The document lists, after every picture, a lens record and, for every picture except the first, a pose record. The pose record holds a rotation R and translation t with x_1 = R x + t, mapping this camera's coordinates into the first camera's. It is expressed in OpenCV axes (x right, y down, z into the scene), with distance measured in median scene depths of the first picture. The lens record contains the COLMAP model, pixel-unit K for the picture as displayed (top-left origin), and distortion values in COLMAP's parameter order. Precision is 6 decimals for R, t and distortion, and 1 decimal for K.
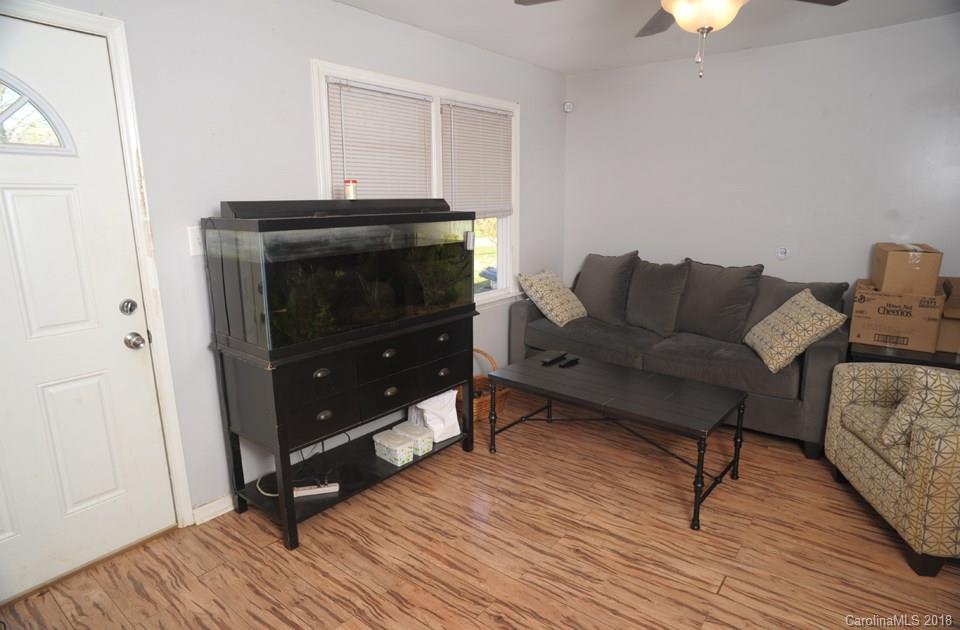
lens RADIAL K [[547.9, 0, 480.0], [0, 547.9, 315.0], [0, 0, 1]] dist [-0.096778, 0.067558]
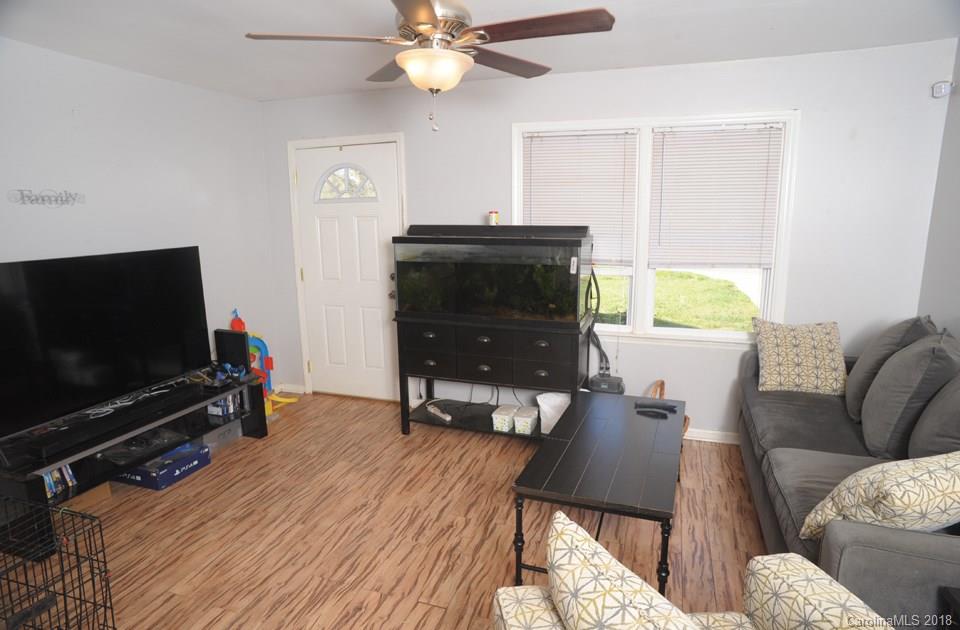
lens RADIAL K [[547.9, 0, 480.0], [0, 547.9, 315.0], [0, 0, 1]] dist [-0.096778, 0.067558]
pose [[0.323583, 0.182042, -0.928523, 1.181336], [-0.193019, 0.973383, 0.123571, -0.169208], [0.926303, 0.139237, 0.350107, 0.557909]]
